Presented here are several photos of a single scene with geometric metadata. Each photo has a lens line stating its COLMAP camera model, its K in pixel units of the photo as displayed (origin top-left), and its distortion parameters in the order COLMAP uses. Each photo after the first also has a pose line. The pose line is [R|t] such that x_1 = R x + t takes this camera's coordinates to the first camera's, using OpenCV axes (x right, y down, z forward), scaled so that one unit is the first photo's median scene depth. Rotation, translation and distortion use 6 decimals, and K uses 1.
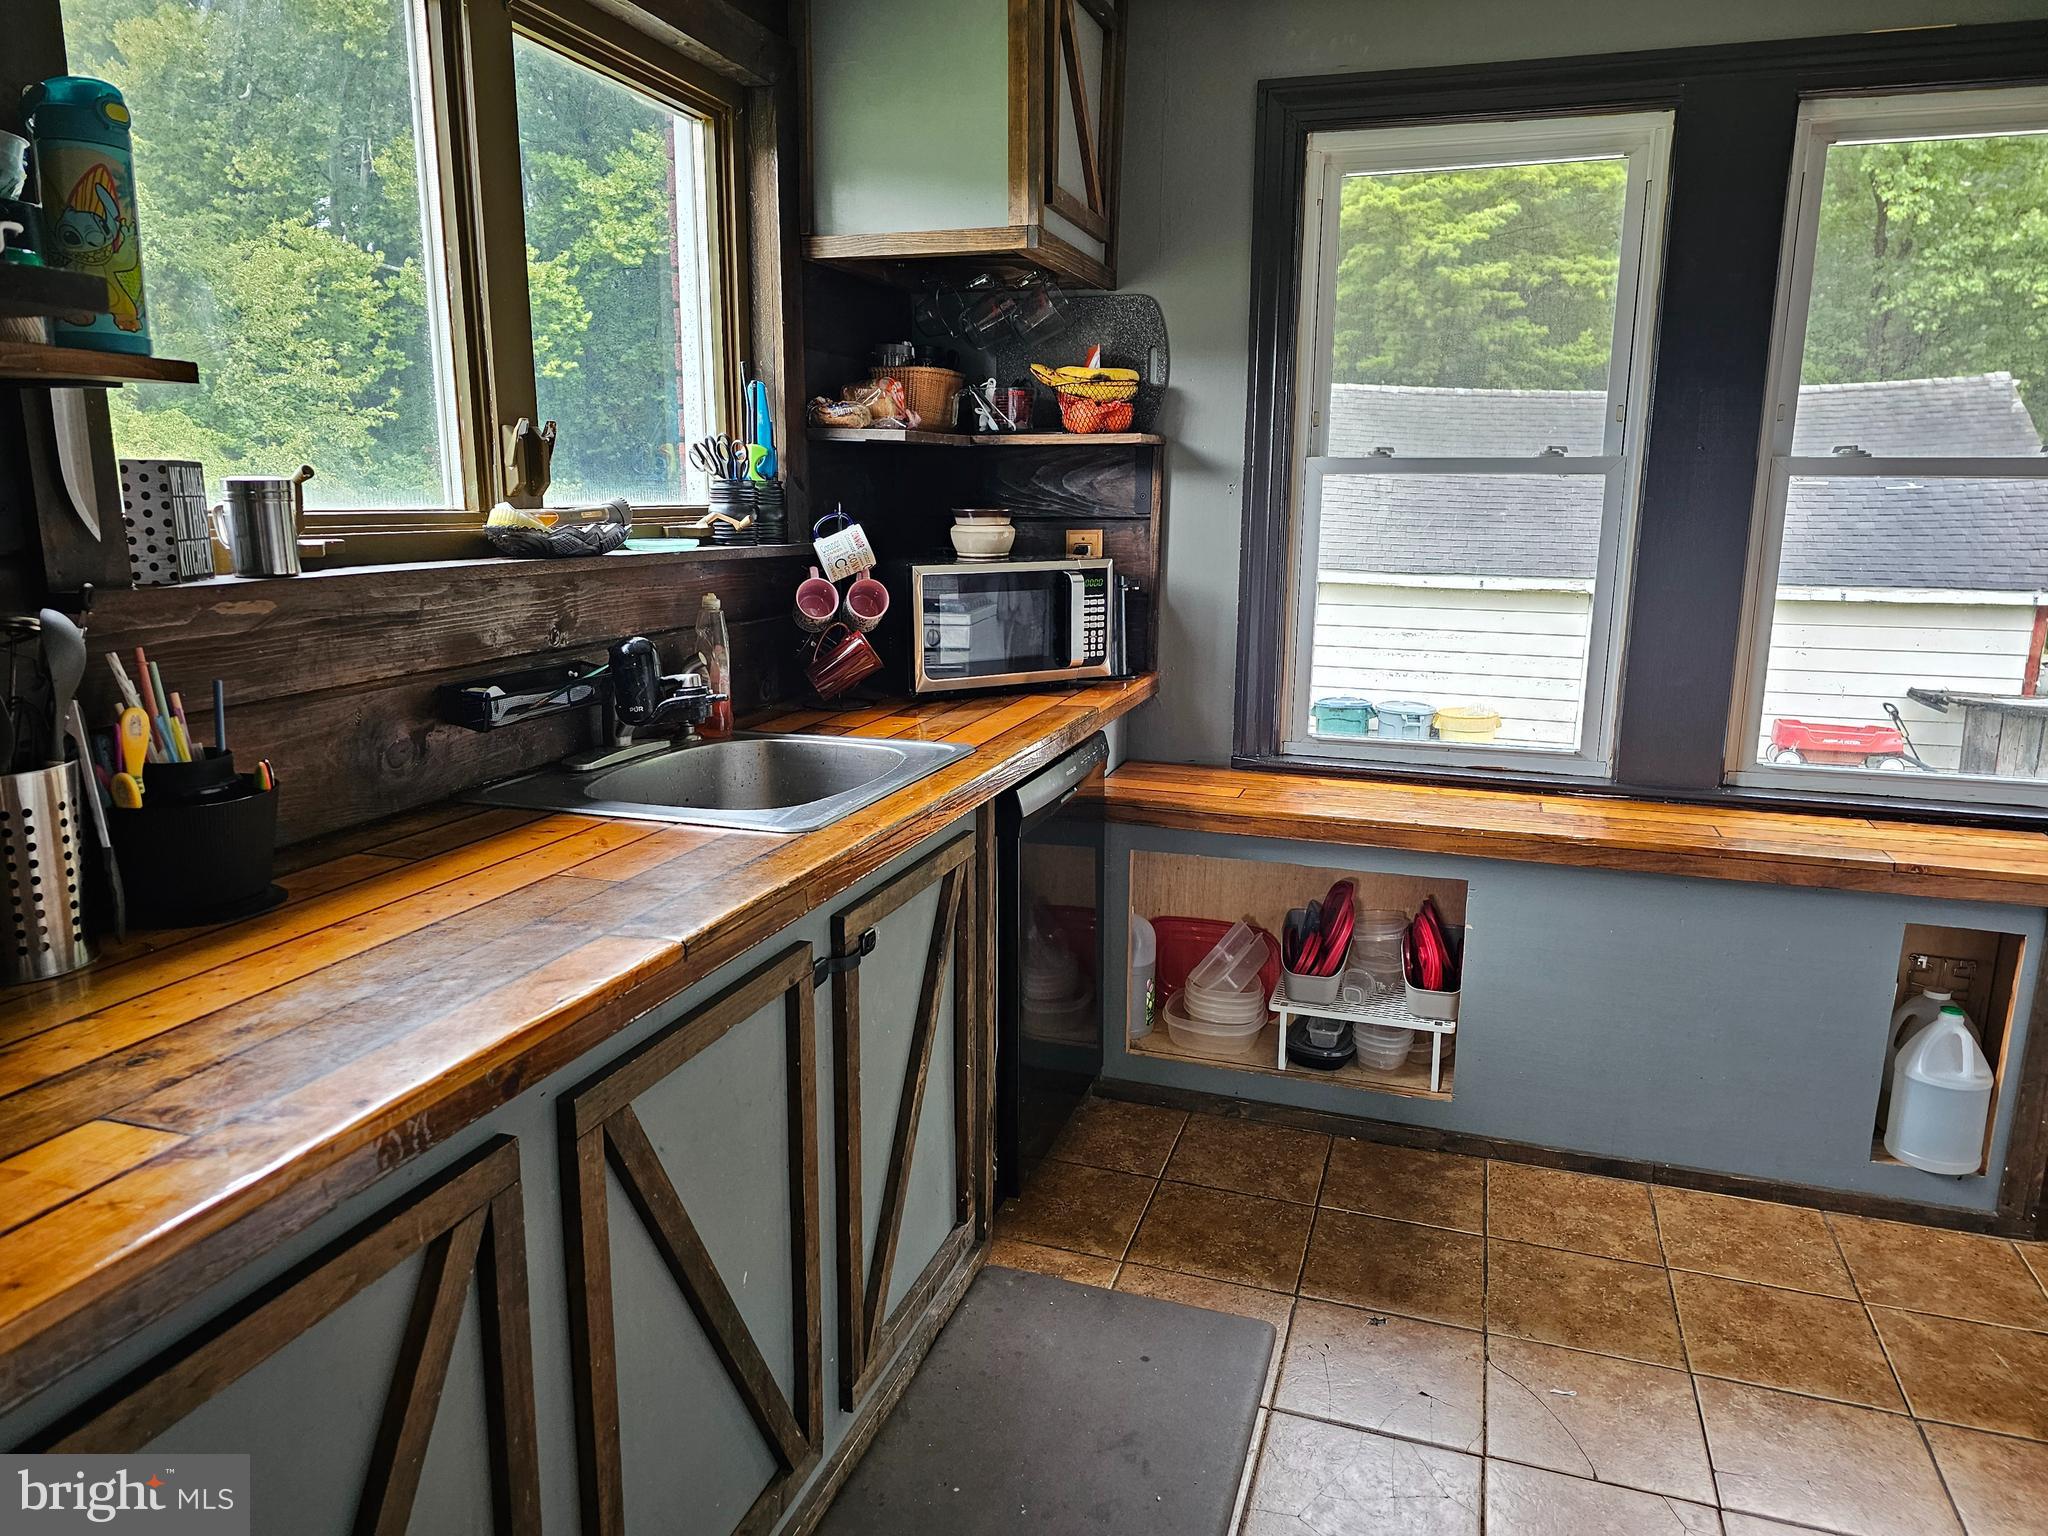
lens RADIAL K [[1369.1, 0, 1015.7], [0, 1369.1, 781.9], [0, 0, 1]] dist [0.068469, -0.059514]
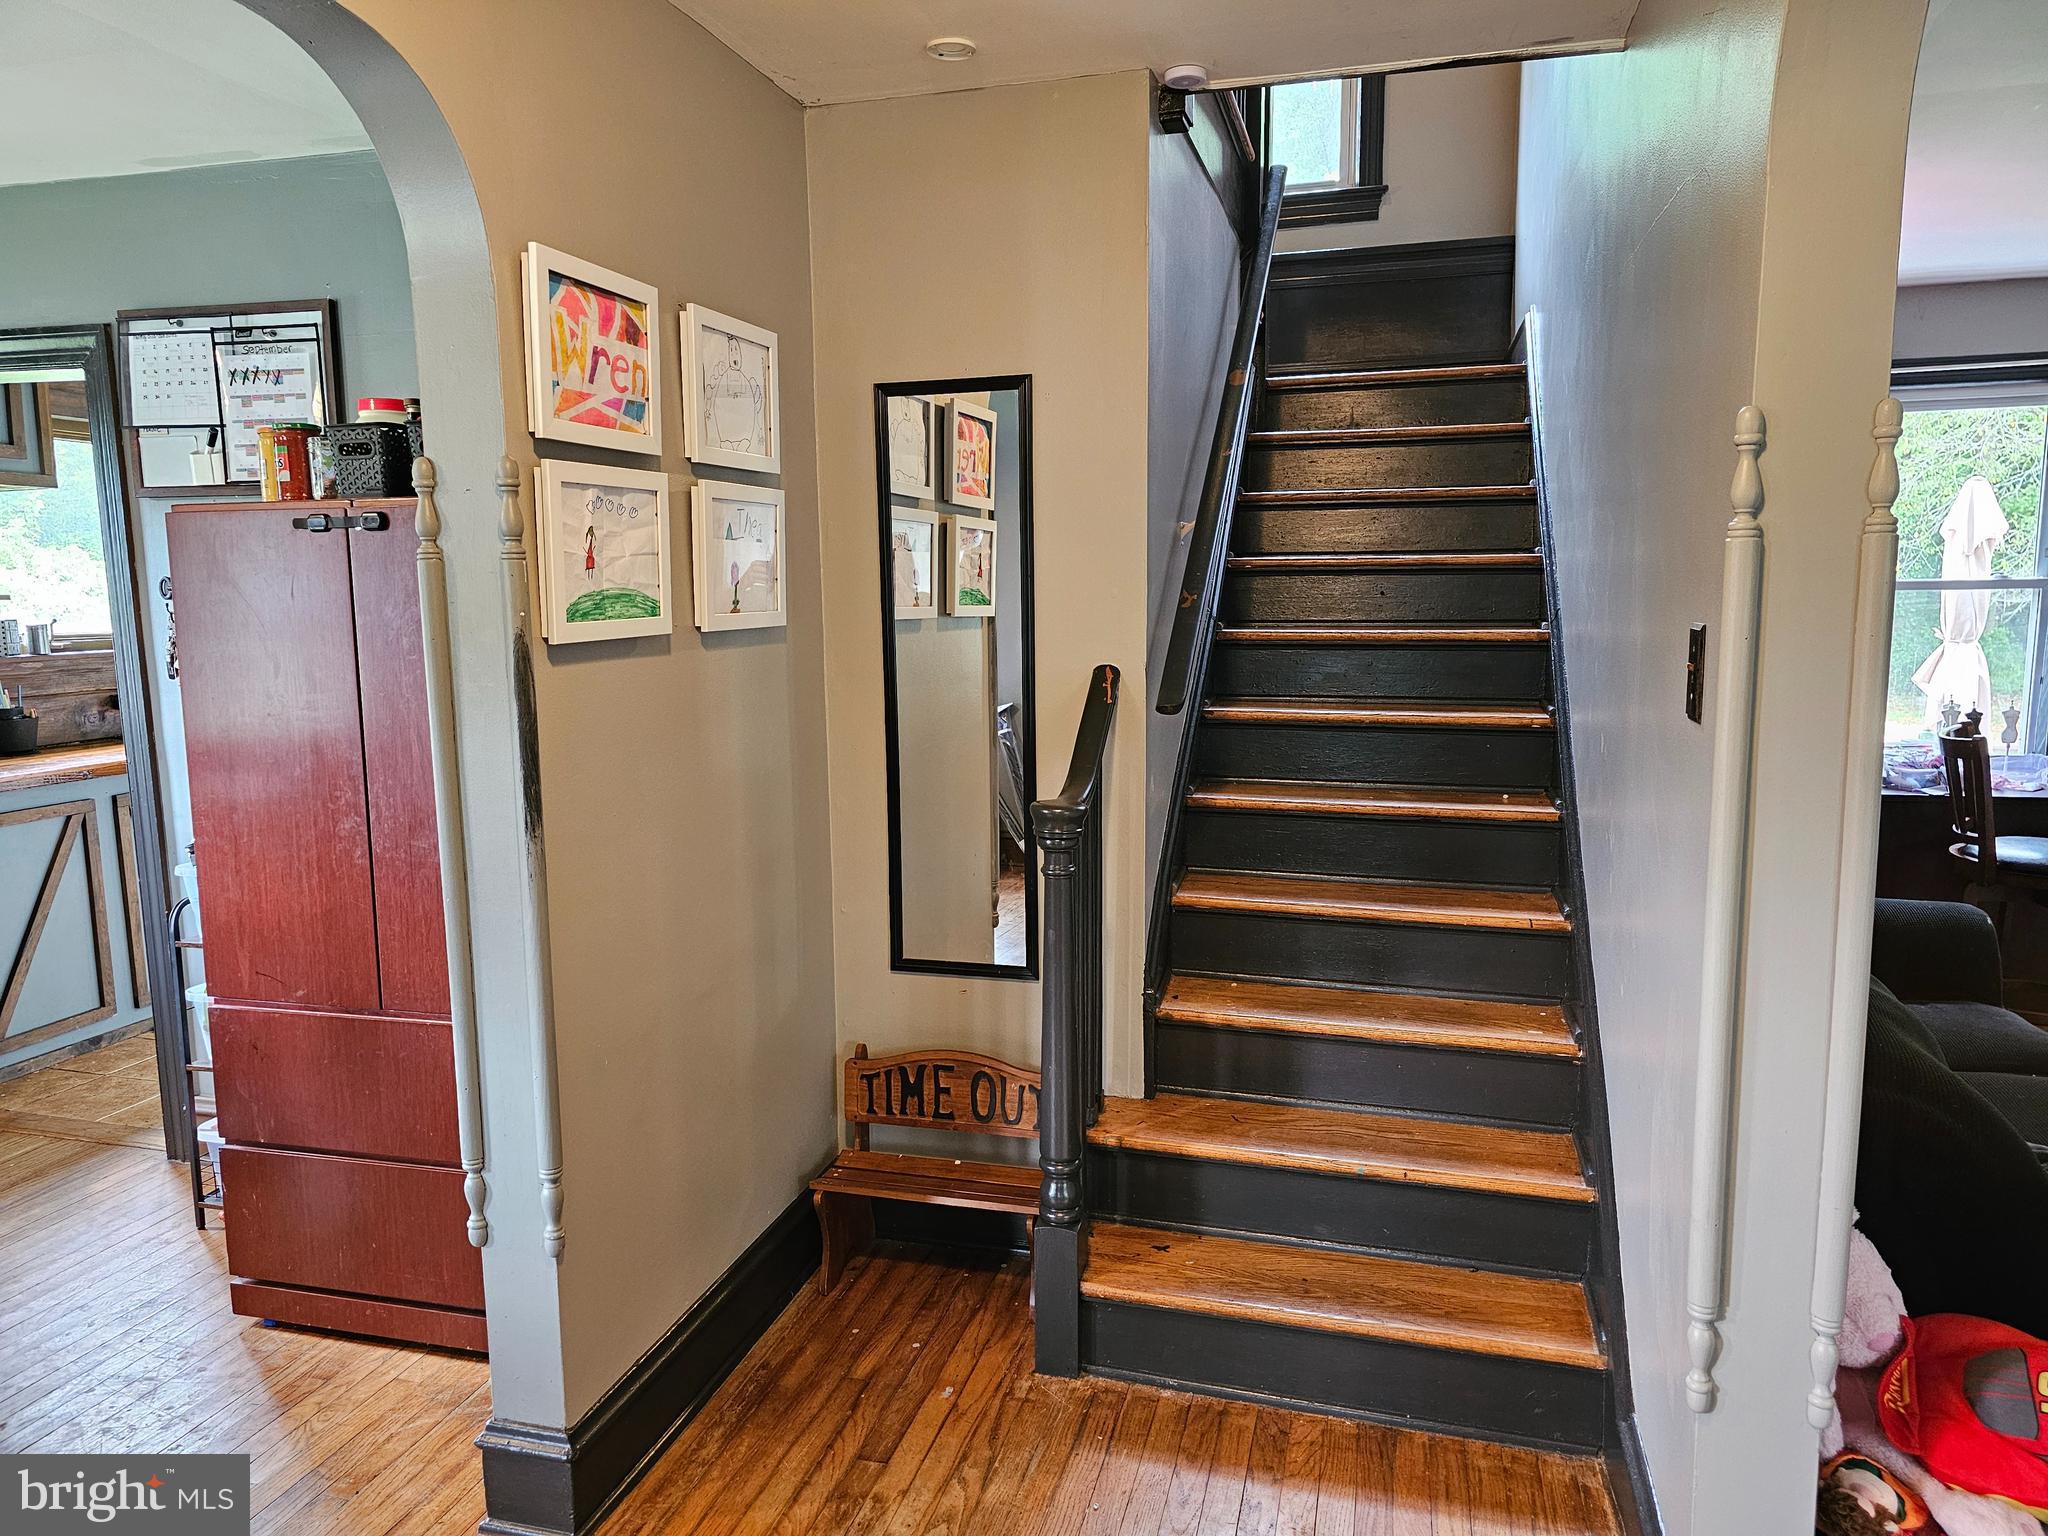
lens RADIAL K [[1369.1, 0, 1005.6], [0, 1369.1, 771.3], [0, 0, 1]] dist [0.068469, -0.059514]
pose [[0.998333, -0.034348, 0.046393, 1.046765], [0.037764, 0.996477, -0.074882, 0.304871], [-0.043657, 0.076510, 0.996113, -1.557919]]
